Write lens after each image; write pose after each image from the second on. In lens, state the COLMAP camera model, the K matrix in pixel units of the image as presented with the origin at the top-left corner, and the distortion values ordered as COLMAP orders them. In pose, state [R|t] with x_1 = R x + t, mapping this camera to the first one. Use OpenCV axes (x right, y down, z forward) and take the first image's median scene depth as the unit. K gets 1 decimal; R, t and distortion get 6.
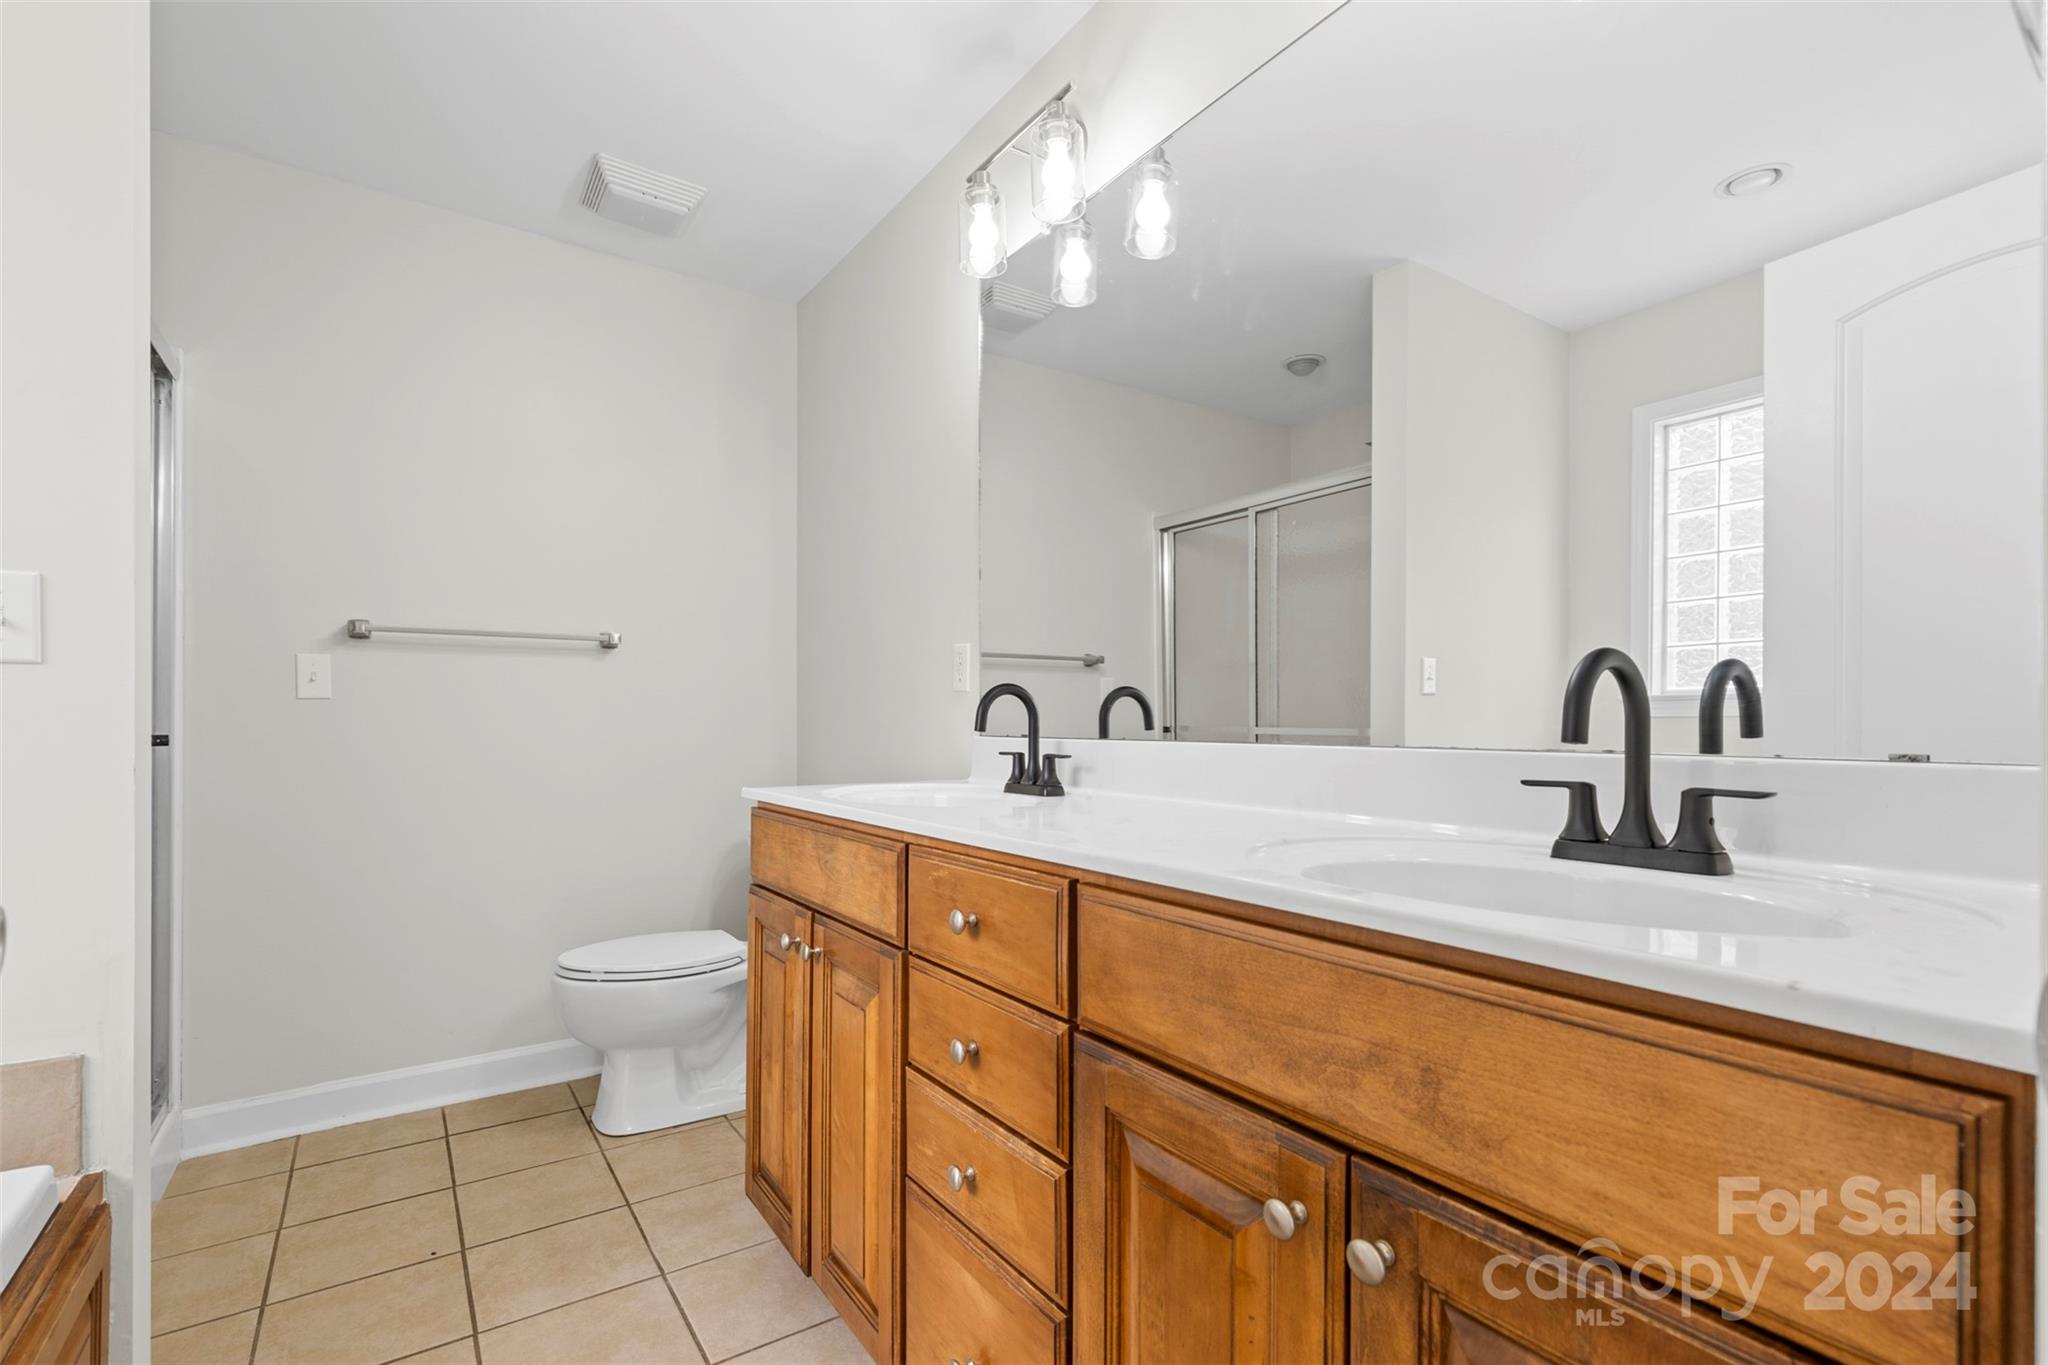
lens RADIAL K [[941.3, 0, 1023.3], [0, 941.3, 722.1], [0, 0, 1]] dist [0.003763, 0.000194]
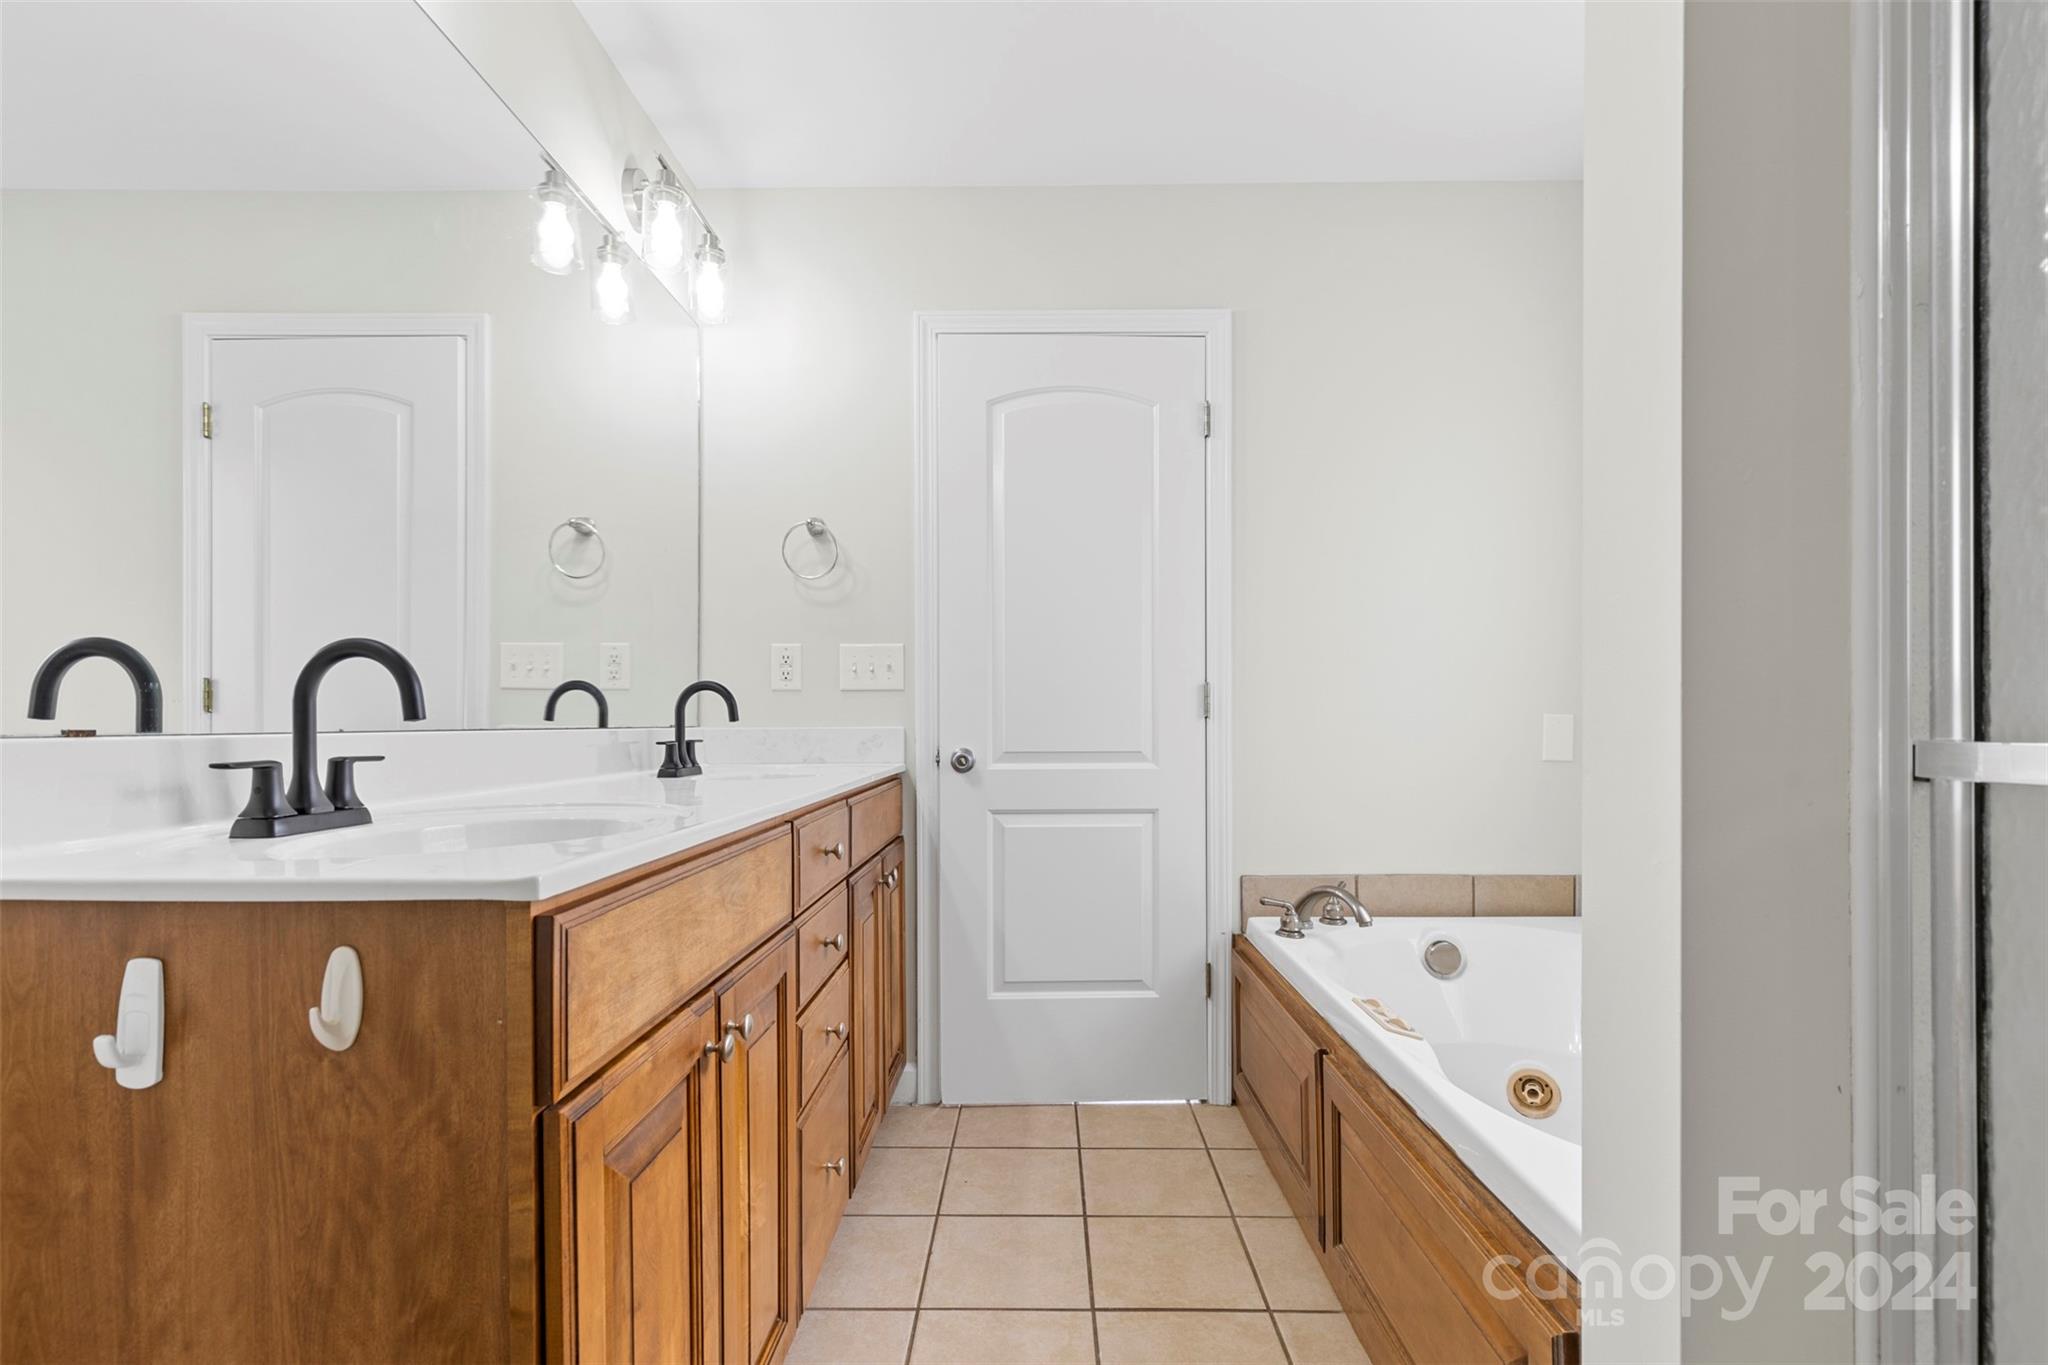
lens RADIAL K [[941.3, 0, 1023.3], [0, 941.3, 722.1], [0, 0, 1]] dist [0.003763, 0.000194]
pose [[-0.819245, -0.016954, 0.573194, -0.828652], [-0.015862, 0.999850, 0.006903, -0.004392], [-0.573225, -0.003437, -0.819391, 1.451232]]
